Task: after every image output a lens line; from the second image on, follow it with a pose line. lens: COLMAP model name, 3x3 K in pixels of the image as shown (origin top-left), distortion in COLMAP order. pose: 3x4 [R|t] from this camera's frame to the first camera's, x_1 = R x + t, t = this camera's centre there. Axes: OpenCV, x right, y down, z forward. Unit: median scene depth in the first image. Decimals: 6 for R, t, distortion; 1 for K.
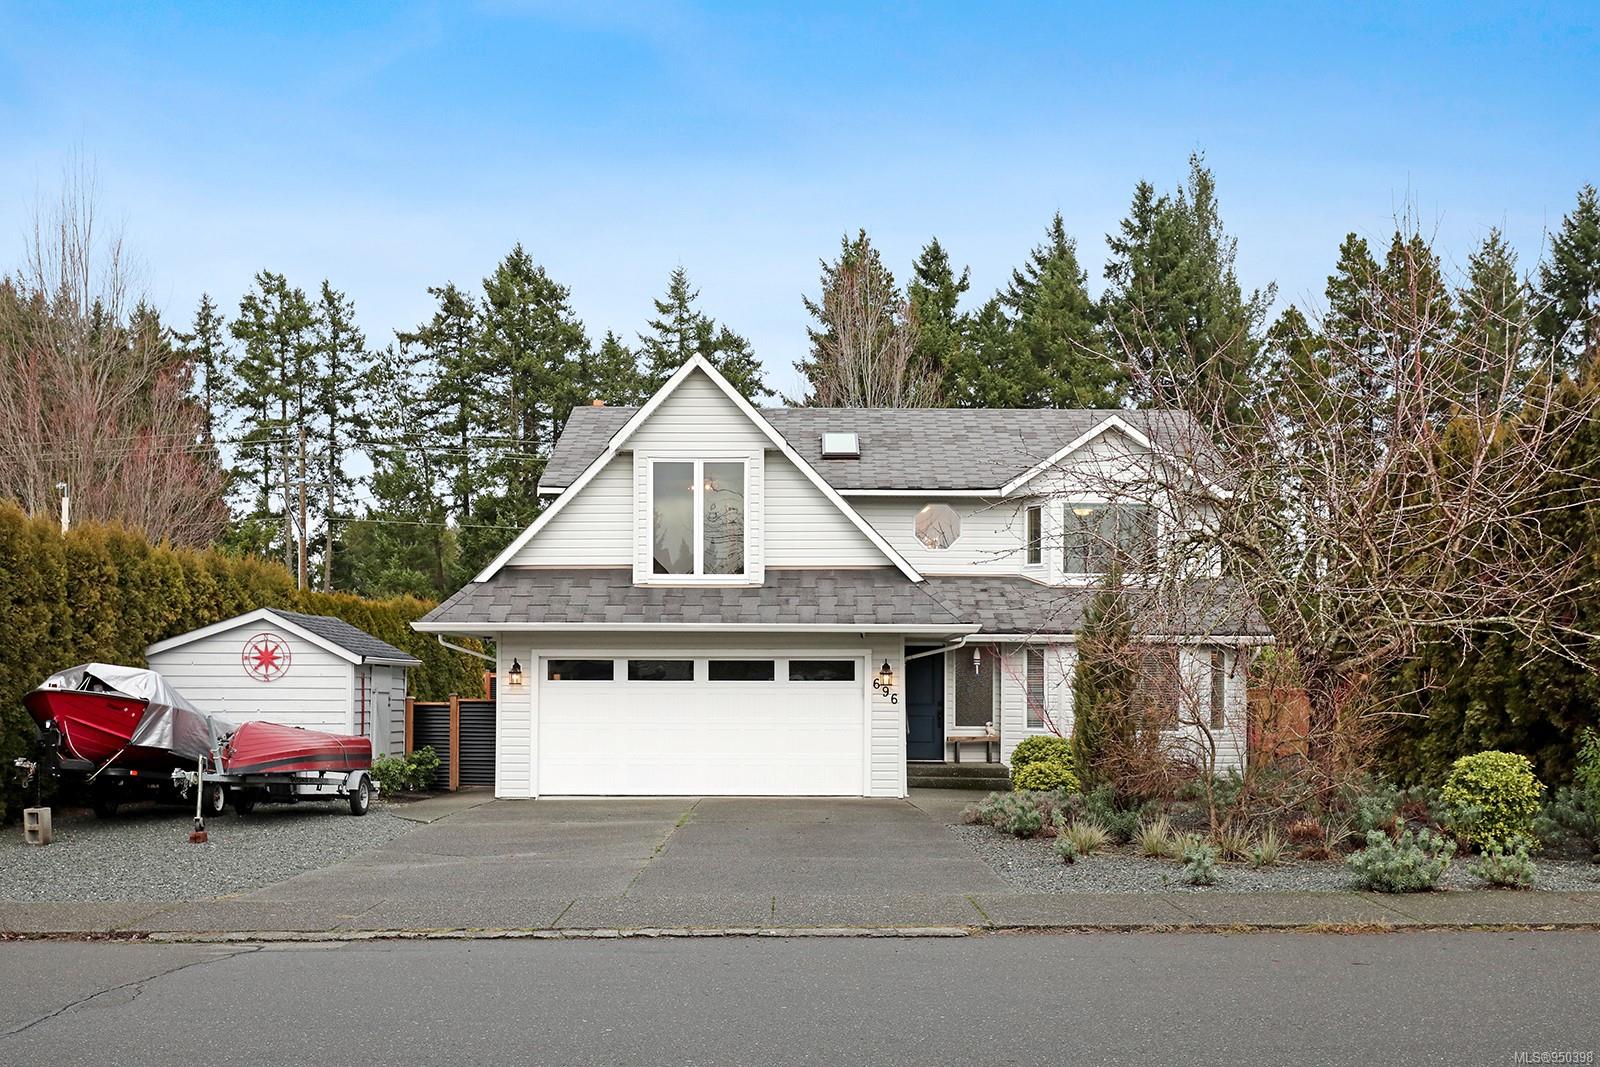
lens RADIAL K [[1602.0, 0, 800.0], [0, 1602.0, 533.5], [0, 0, 1]] dist [-0.002931, -0.003006]
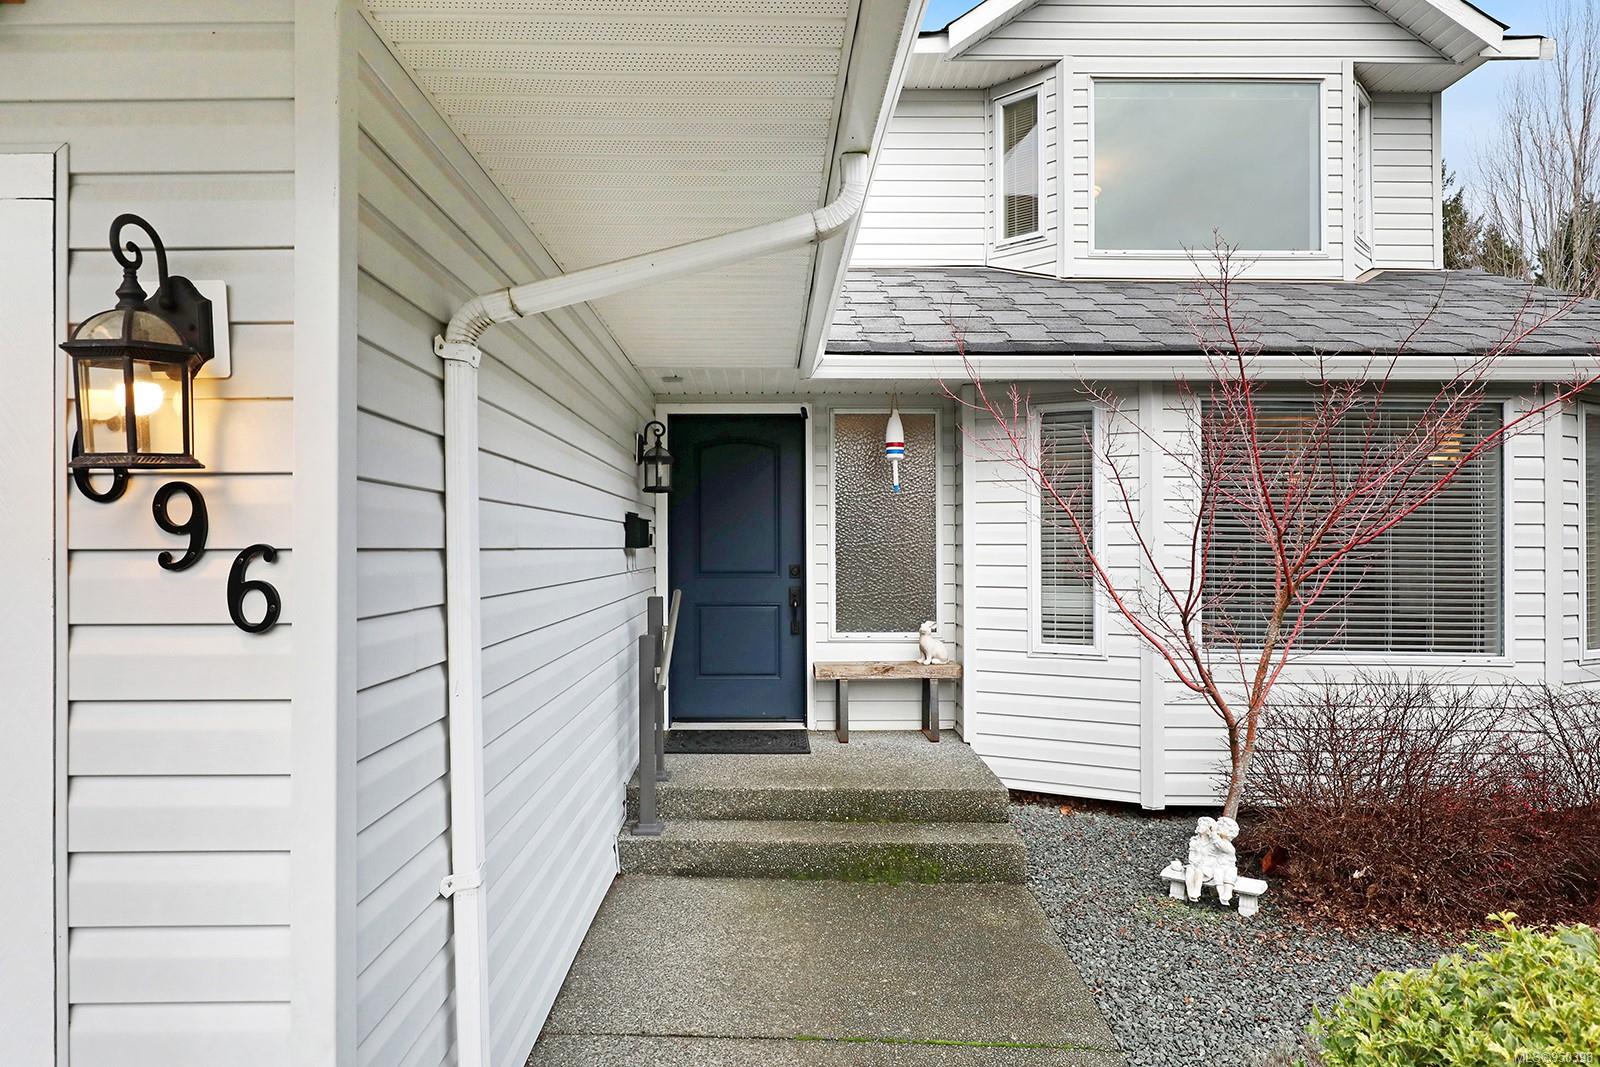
lens RADIAL K [[978.7, 0, 800.0], [0, 978.7, 533.5], [0, 0, 1]] dist [0.000472, 0.002508]
pose [[0.998589, -0.015338, 0.050843, 0.092050], [0.011288, 0.996810, 0.079014, 0.094279], [-0.051893, -0.078329, 0.995576, 0.922909]]
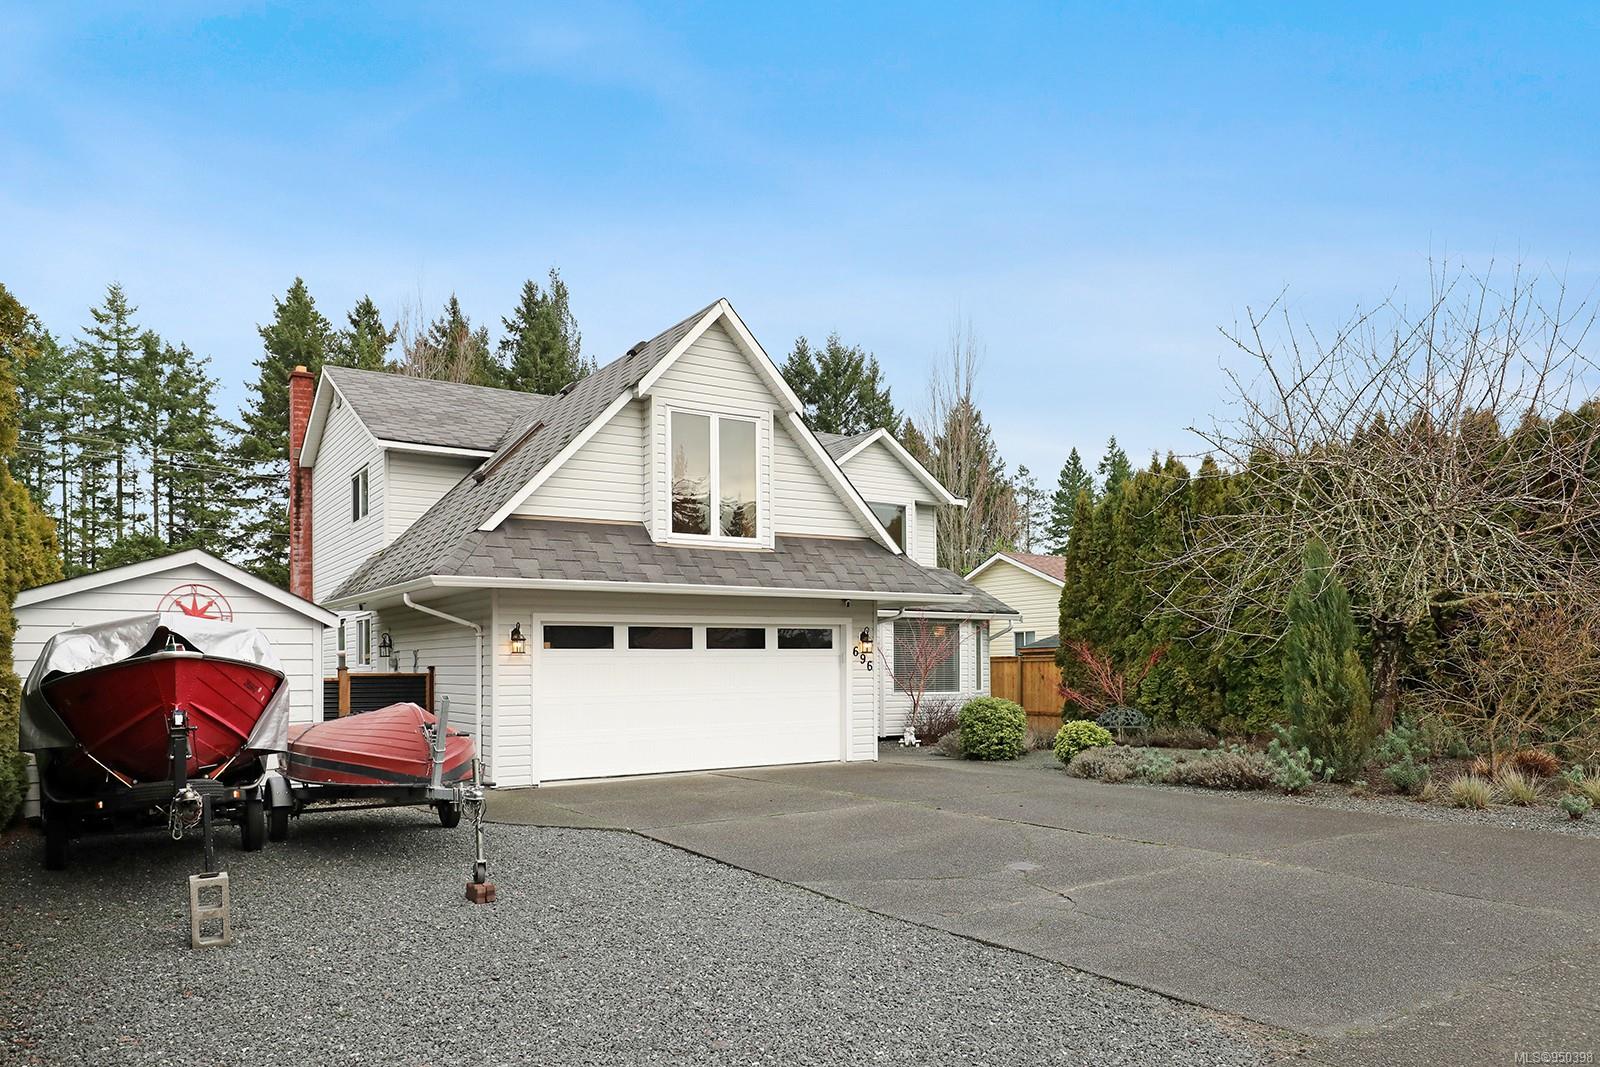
lens RADIAL K [[1106.4, 0, 803.1], [0, 1106.4, 587.8], [0, 0, 1]] dist [0.001585, -0.001561]
pose [[0.833924, 0.028782, 0.551128, -0.371966], [-0.043287, 0.998974, 0.013328, 0.044393], [-0.550179, -0.034971, 0.834314, 0.421393]]
